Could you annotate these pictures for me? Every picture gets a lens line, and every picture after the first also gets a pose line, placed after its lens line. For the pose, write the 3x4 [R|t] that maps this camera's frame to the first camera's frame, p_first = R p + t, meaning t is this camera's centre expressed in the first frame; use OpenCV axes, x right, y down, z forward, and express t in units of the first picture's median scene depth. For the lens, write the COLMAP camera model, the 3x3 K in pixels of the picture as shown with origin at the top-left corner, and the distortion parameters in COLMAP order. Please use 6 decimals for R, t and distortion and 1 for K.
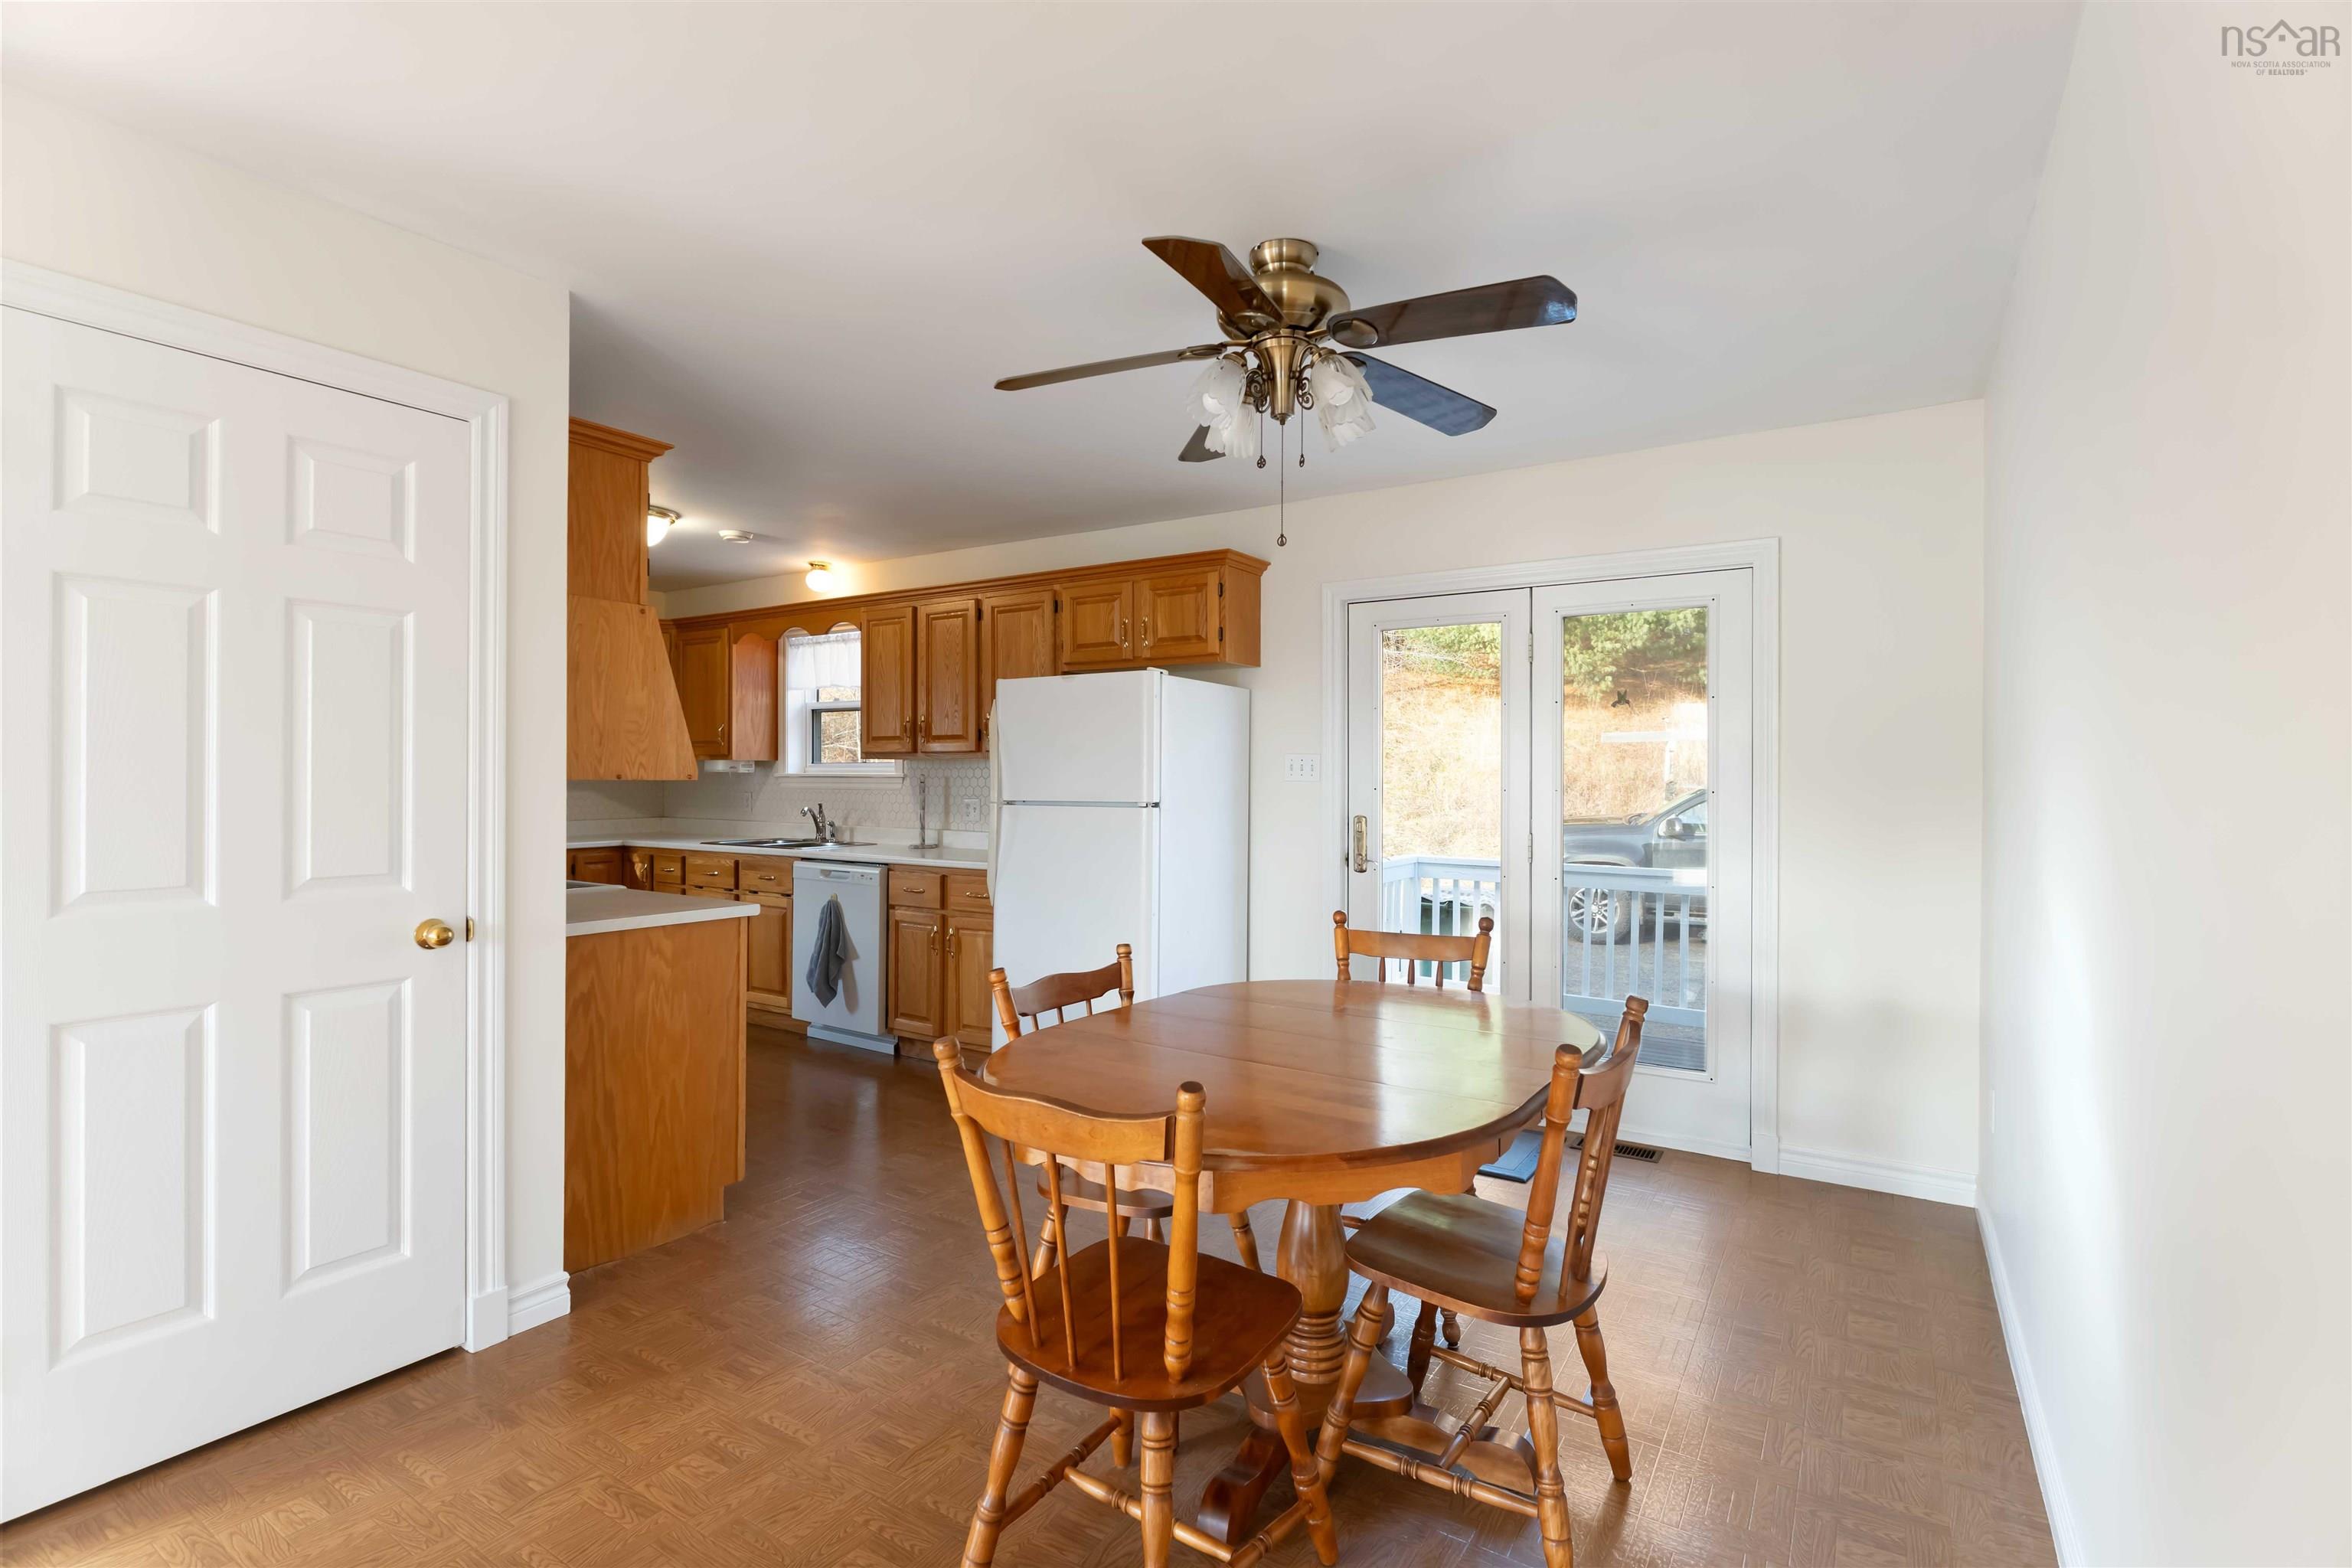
lens RADIAL K [[1083.1, 0, 1176.0], [0, 1083.1, 784.0], [0, 0, 1]] dist [-0.006156, 0.000946]
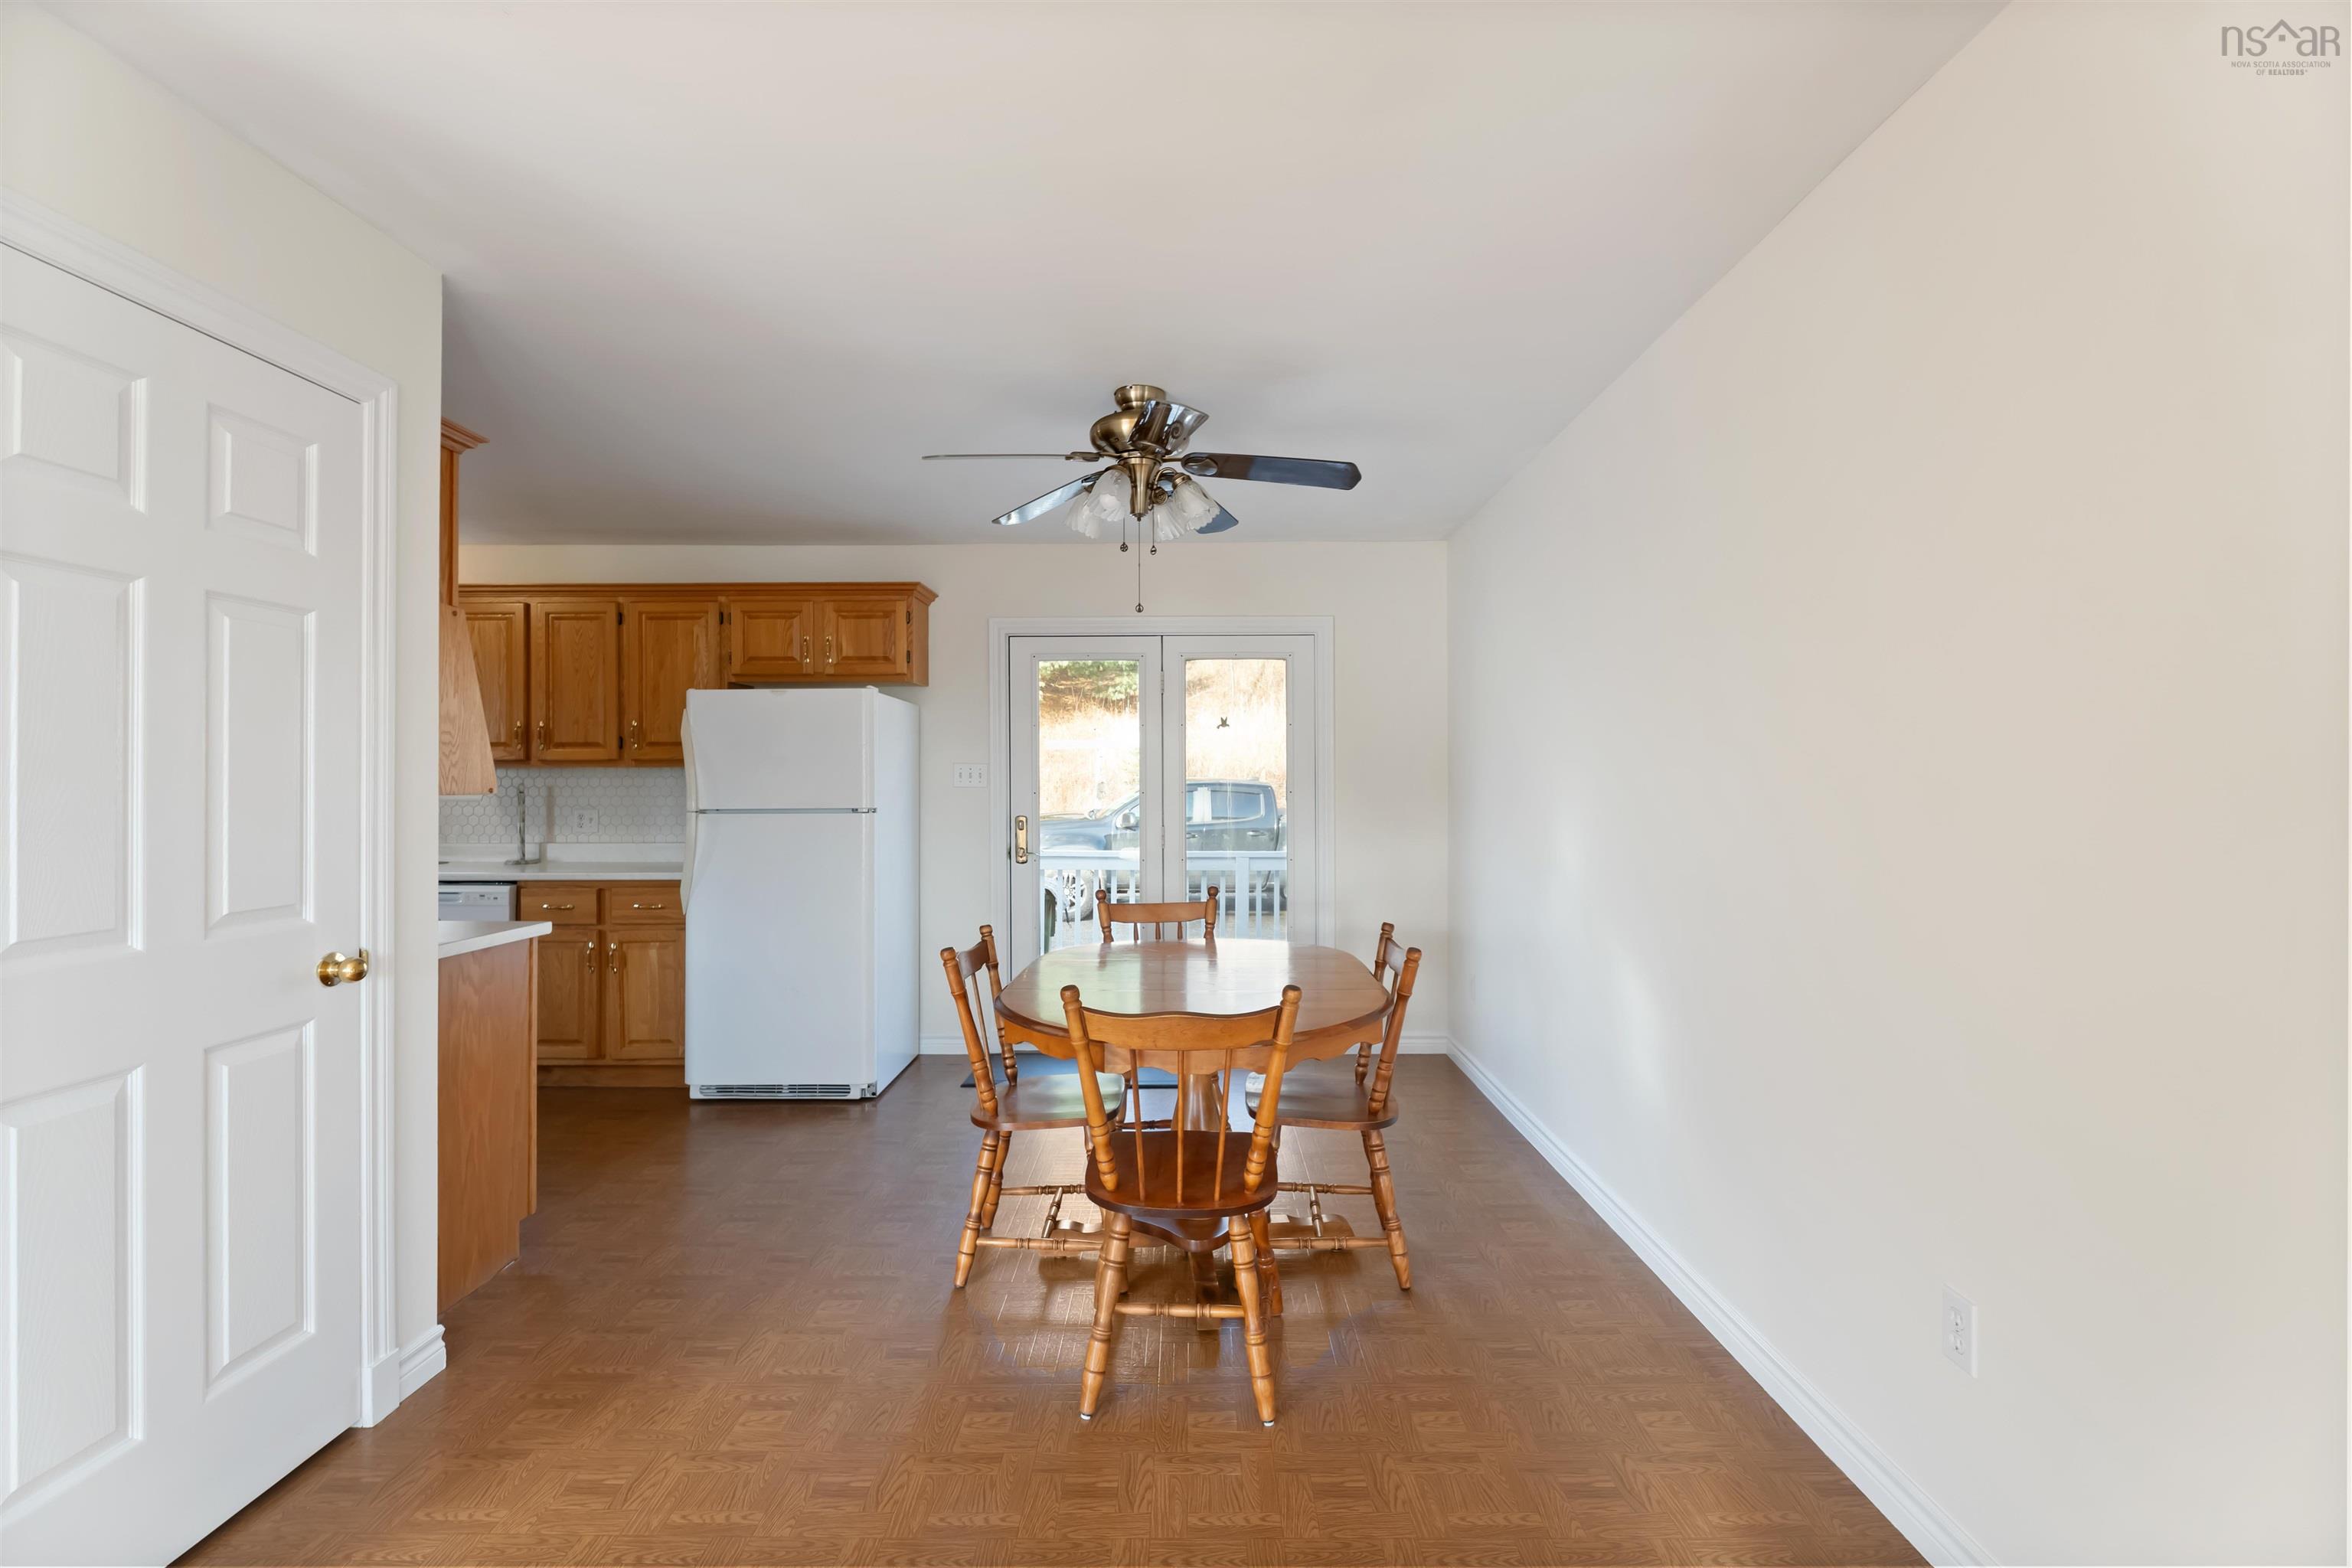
lens RADIAL K [[1037.3, 0, 1176.0], [0, 1037.3, 784.0], [0, 0, 1]] dist [-0.000389, -0.001144]
pose [[0.846987, -0.009015, 0.531537, -0.296517], [0.009964, 0.999950, 0.001083, -0.005055], [-0.531520, 0.004379, 0.847035, -0.056715]]
